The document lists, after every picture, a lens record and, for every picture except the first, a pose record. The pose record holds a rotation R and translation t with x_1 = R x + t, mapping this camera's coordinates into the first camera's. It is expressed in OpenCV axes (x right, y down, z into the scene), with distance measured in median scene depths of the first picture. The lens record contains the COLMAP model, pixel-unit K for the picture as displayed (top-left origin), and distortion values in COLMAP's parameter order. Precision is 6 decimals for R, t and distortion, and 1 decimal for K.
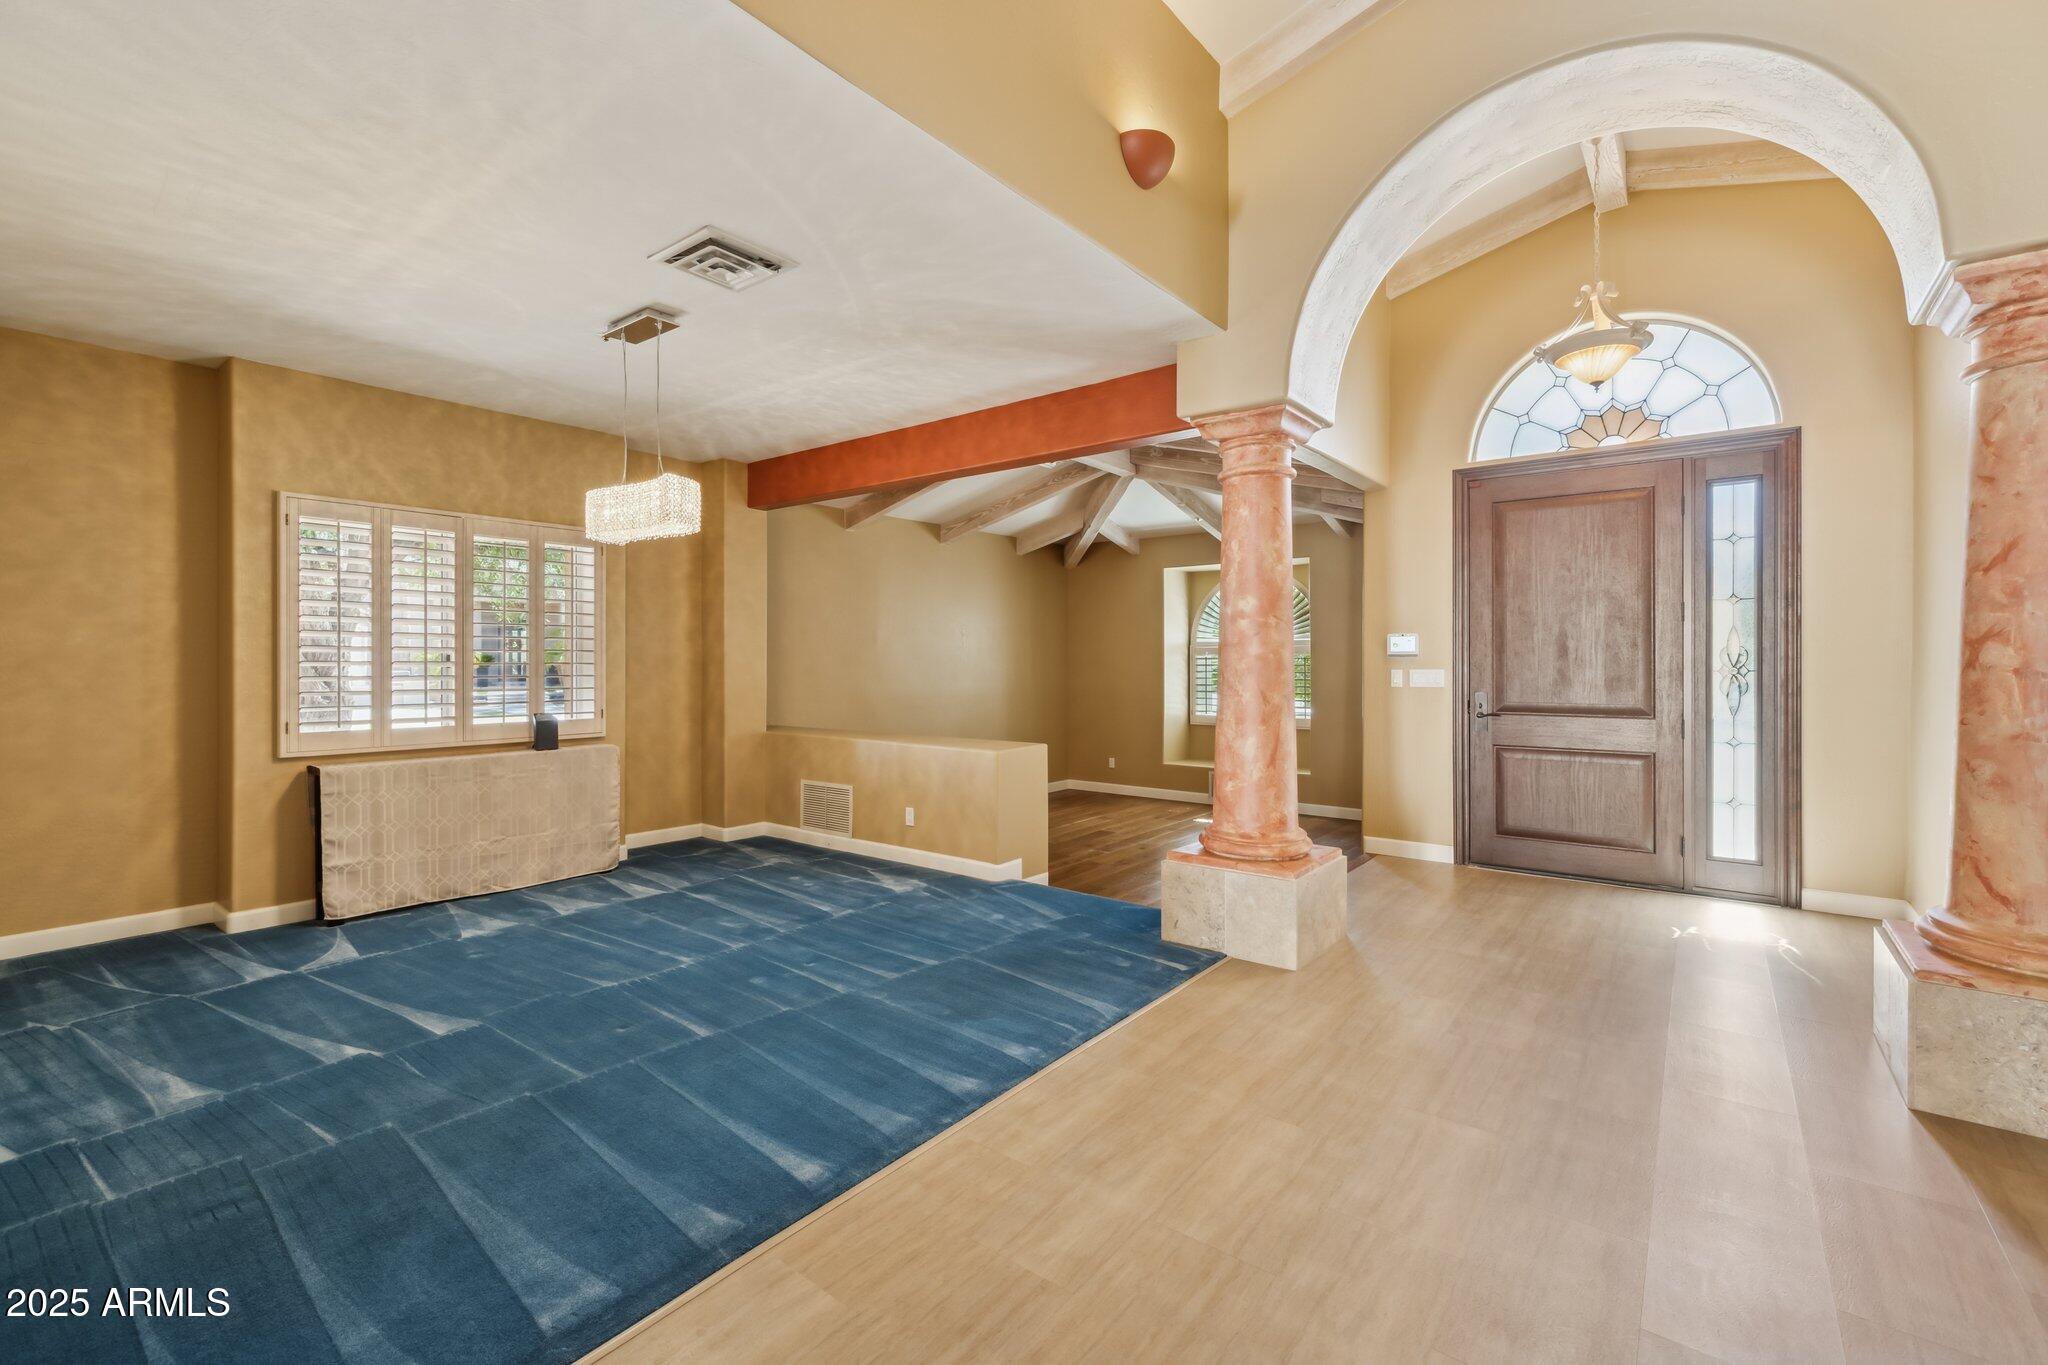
lens RADIAL K [[866.8, 0, 1022.3], [0, 866.8, 658.8], [0, 0, 1]] dist [0.000554, 0.000085]
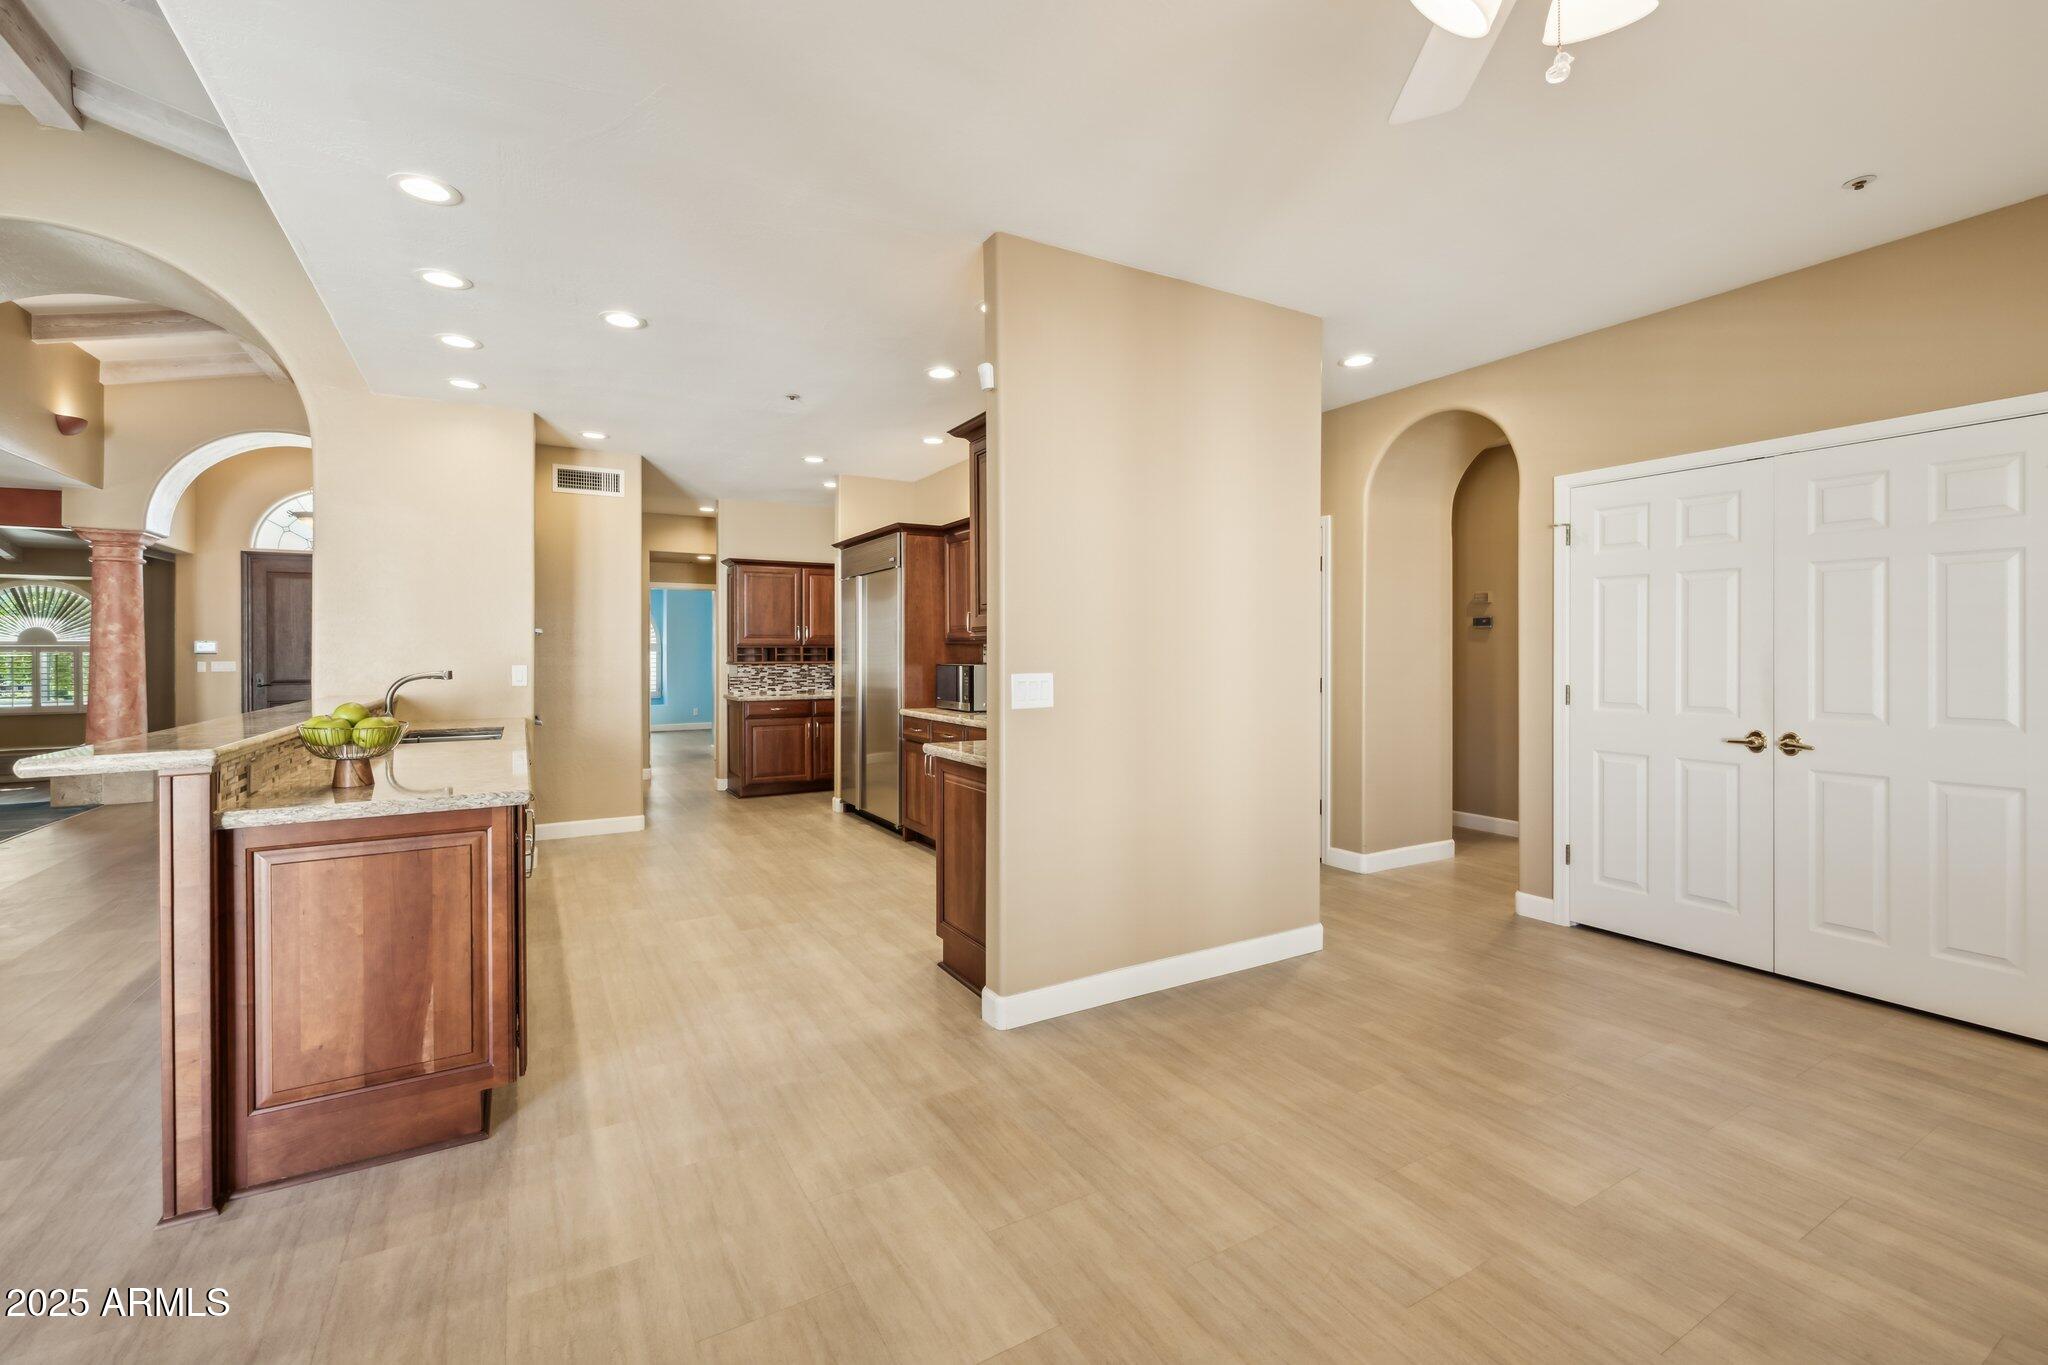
lens RADIAL K [[866.8, 0, 1022.3], [0, 866.8, 658.8], [0, 0, 1]] dist [0.000554, 0.000085]
pose [[0.370023, -0.003593, 0.929016, -0.600507], [-0.000439, 0.999992, 0.004042, -0.000831], [-0.929023, -0.001903, 0.370018, -1.223368]]
